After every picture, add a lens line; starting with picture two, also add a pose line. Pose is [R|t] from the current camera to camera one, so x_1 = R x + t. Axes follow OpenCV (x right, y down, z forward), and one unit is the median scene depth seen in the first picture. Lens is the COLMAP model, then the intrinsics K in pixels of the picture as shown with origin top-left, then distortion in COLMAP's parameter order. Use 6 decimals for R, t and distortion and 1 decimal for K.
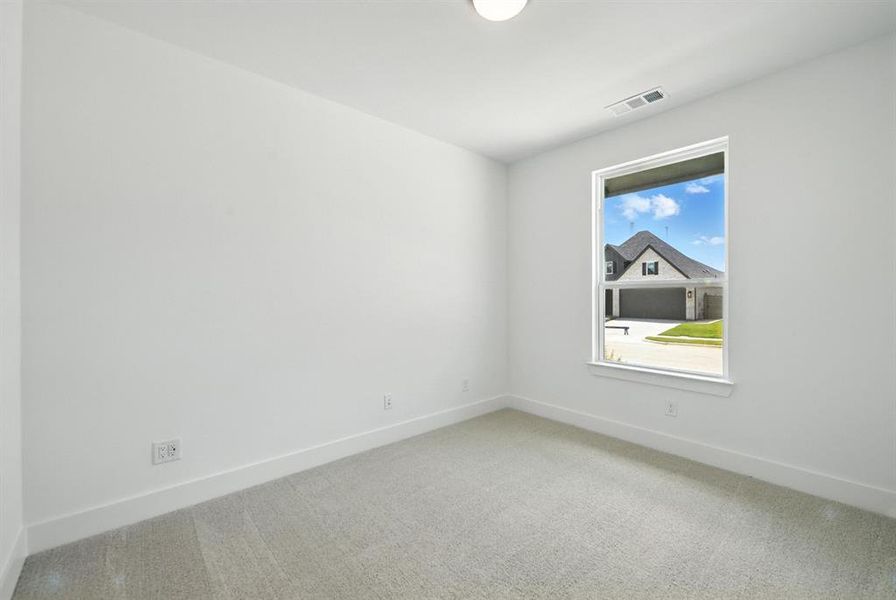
lens RADIAL K [[361.6, 0, 449.6], [0, 361.6, 297.0], [0, 0, 1]] dist [-0.008107, 0.000012]
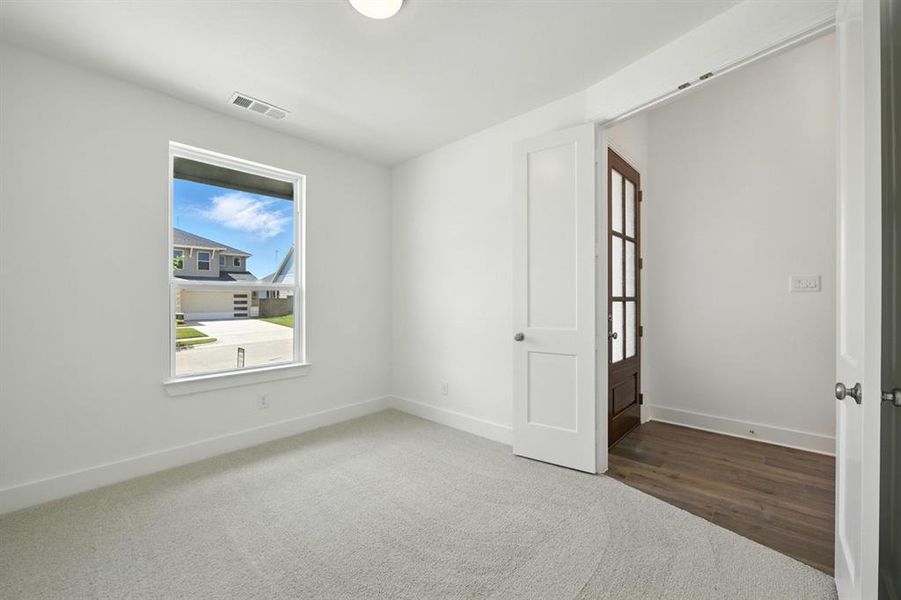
lens RADIAL K [[363.6, 0, 452.1], [0, 363.6, 297.0], [0, 0, 1]] dist [-0.008107, 0.000012]
pose [[-0.103869, 0.001395, 0.994590, -0.537866], [-0.000362, 0.999999, -0.001441, -0.004859], [-0.994591, -0.000510, -0.103869, 0.546910]]
